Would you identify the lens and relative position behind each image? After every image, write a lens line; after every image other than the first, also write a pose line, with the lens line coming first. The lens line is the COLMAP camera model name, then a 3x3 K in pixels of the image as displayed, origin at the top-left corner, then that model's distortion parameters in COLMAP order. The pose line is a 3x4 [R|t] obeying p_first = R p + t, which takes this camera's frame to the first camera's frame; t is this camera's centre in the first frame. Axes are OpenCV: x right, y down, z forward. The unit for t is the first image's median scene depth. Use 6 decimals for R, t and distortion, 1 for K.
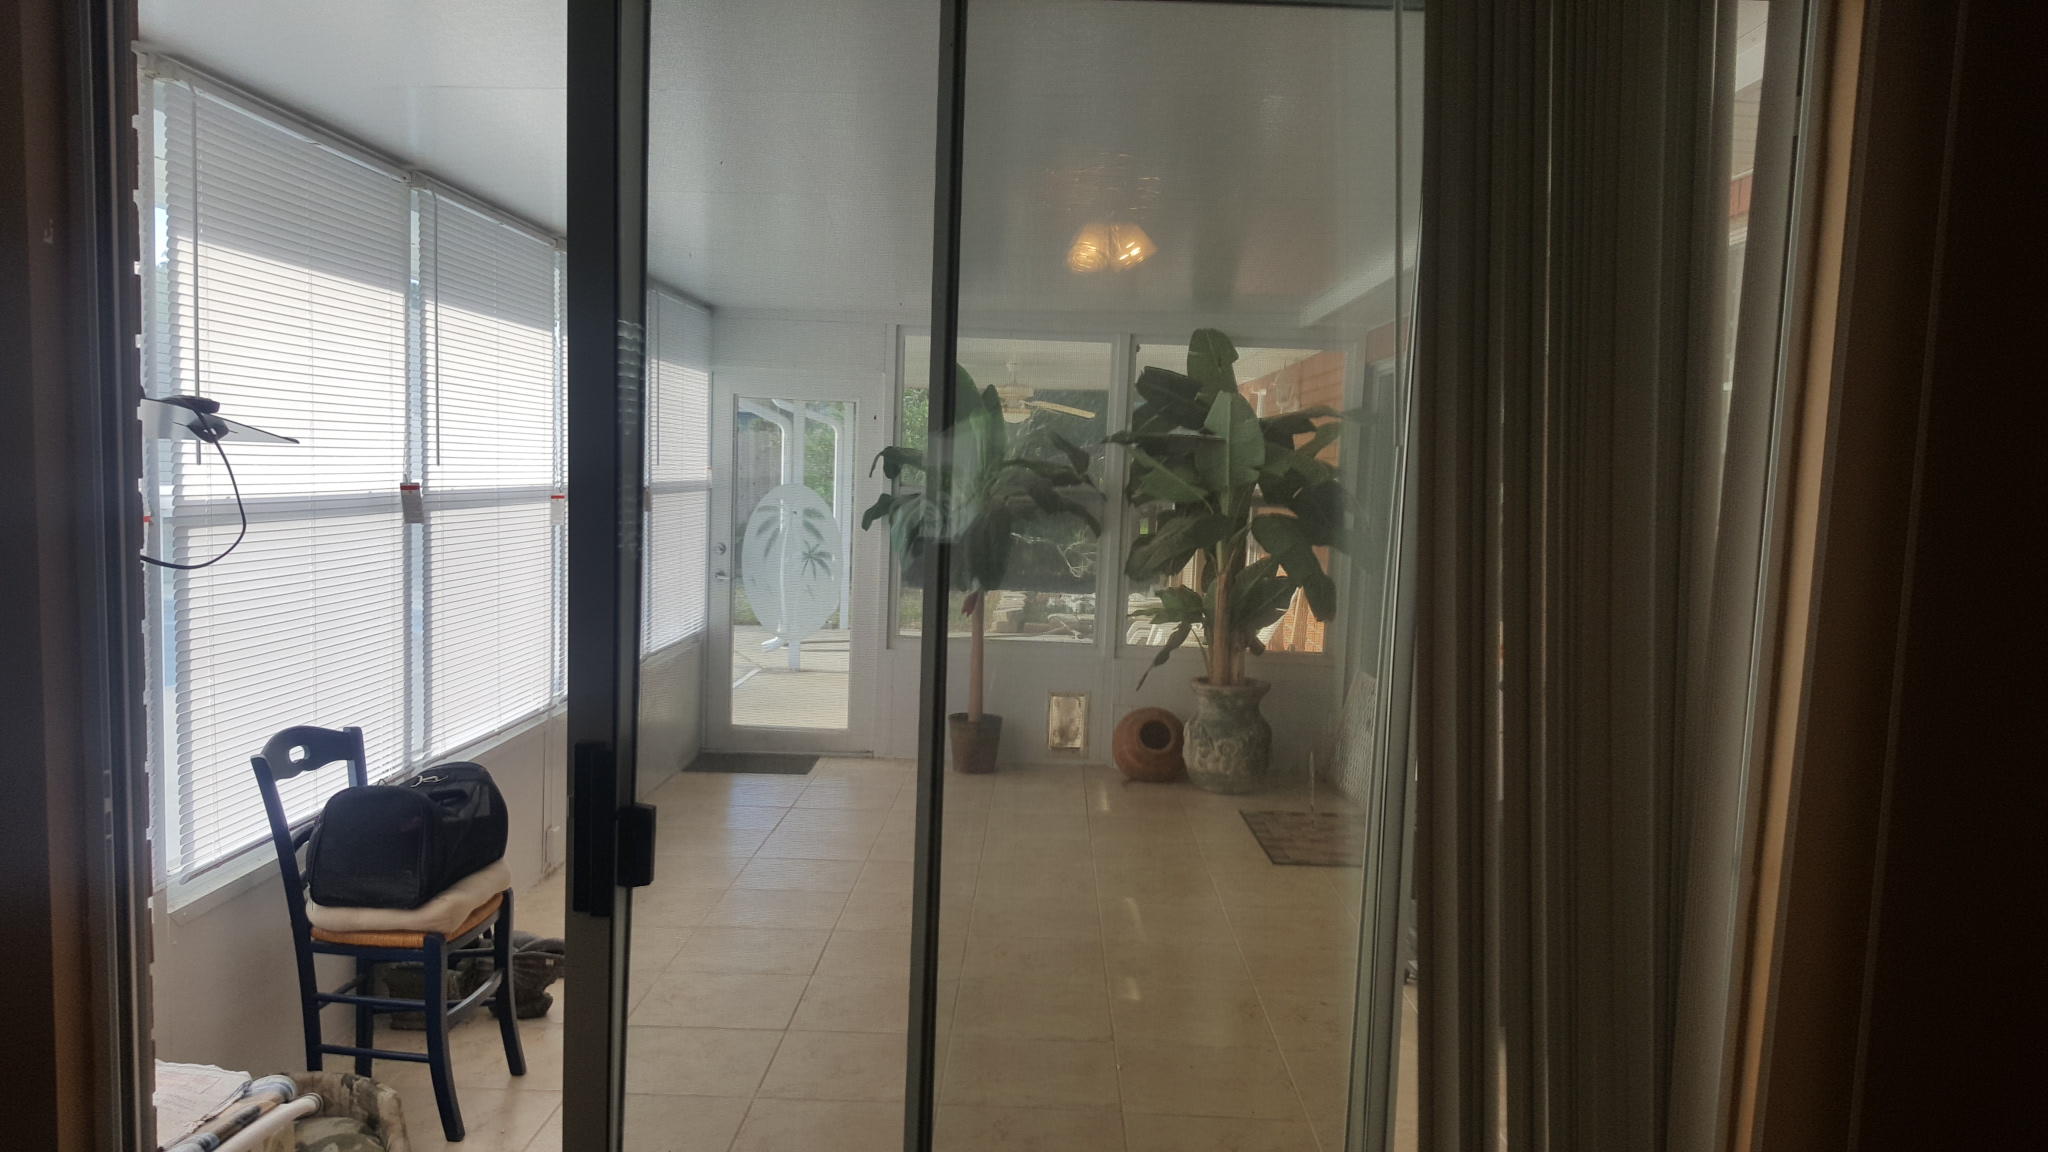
lens RADIAL K [[1523.5, 0, 1019.2], [0, 1523.5, 569.0], [0, 0, 1]] dist [0.103403, -0.118749]
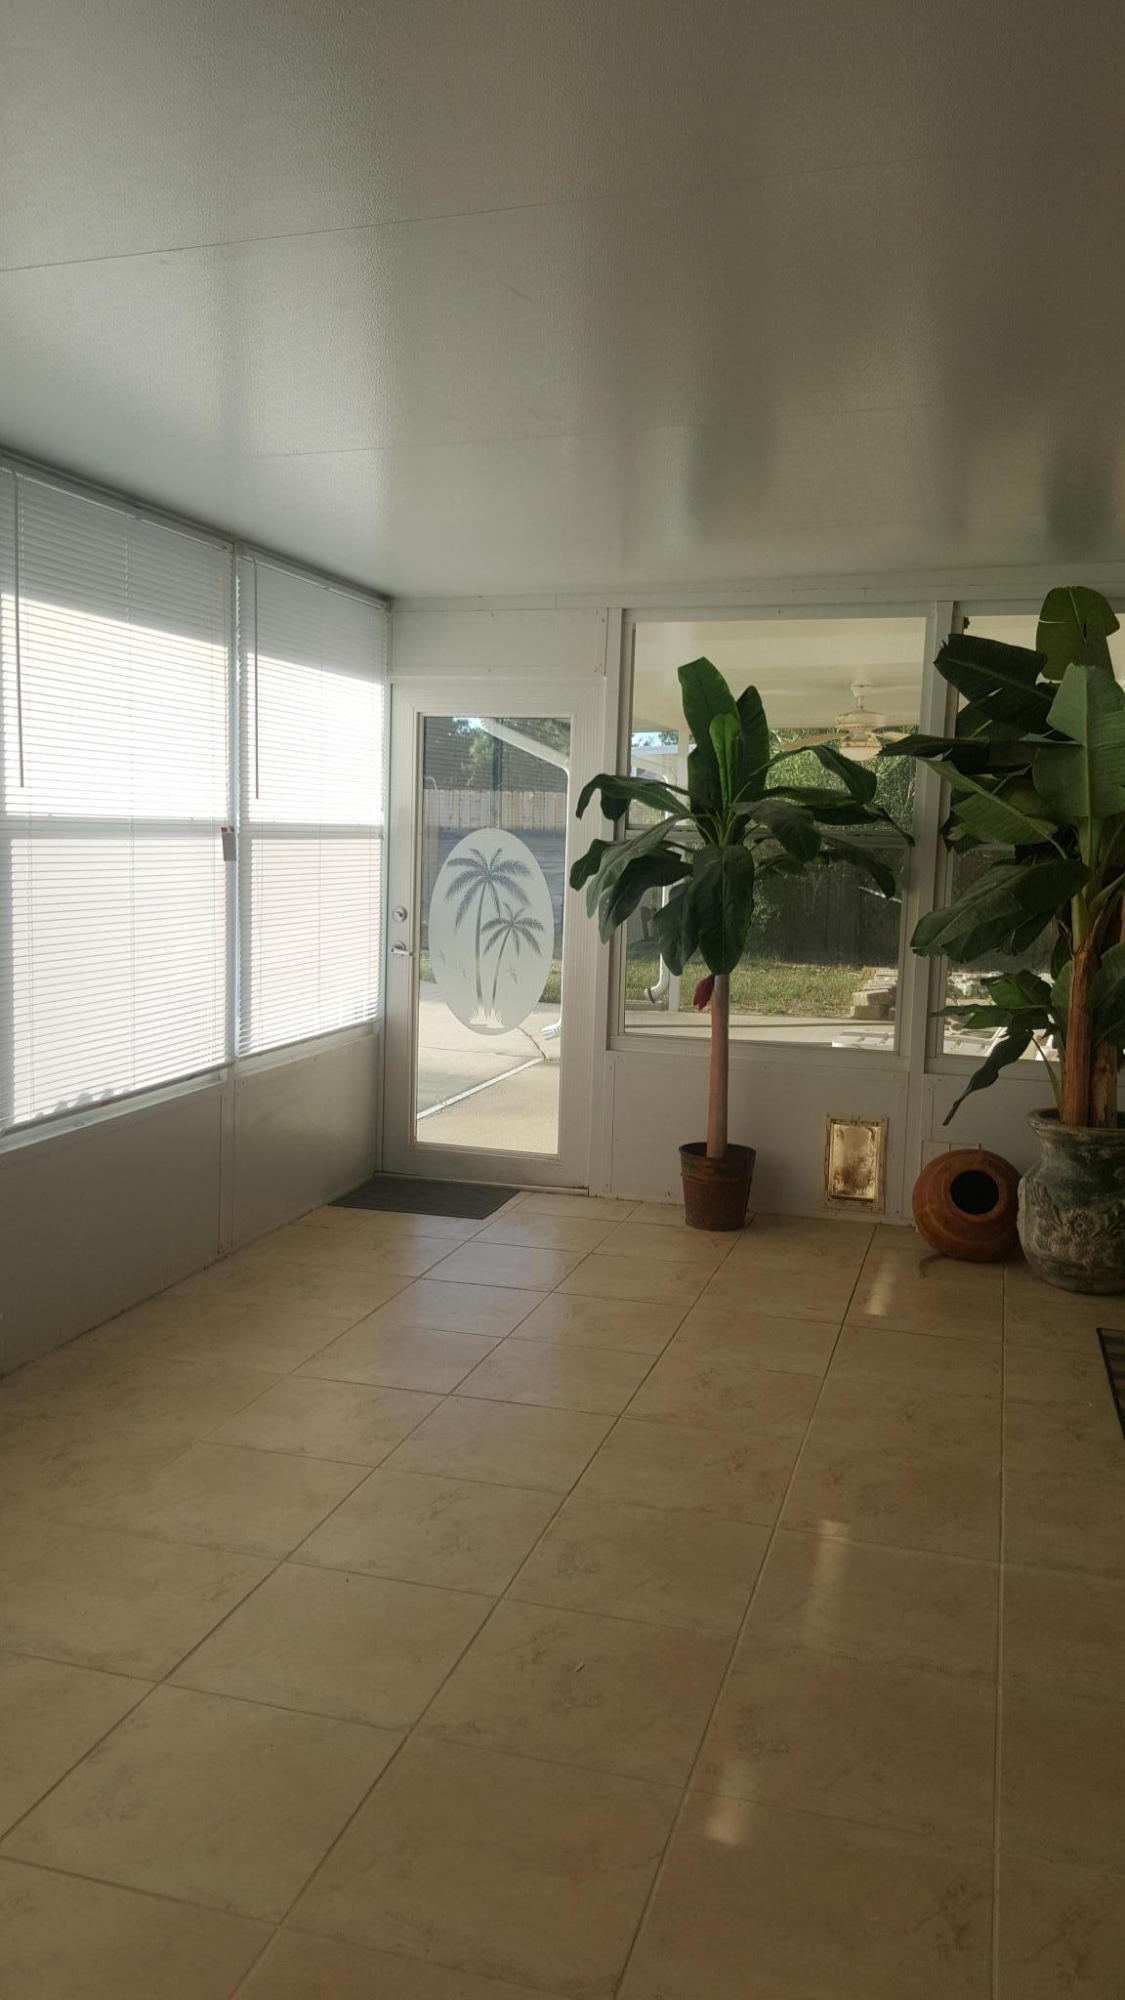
lens RADIAL K [[1487.8, 0, 559.8], [0, 1487.8, 958.2], [0, 0, 1]] dist [0.103403, -0.118749]
pose [[0.962461, 0.010062, -0.271234, 0.088783], [-0.006227, 0.999868, 0.014997, -0.002745], [0.271349, -0.012745, 0.962397, 0.307462]]
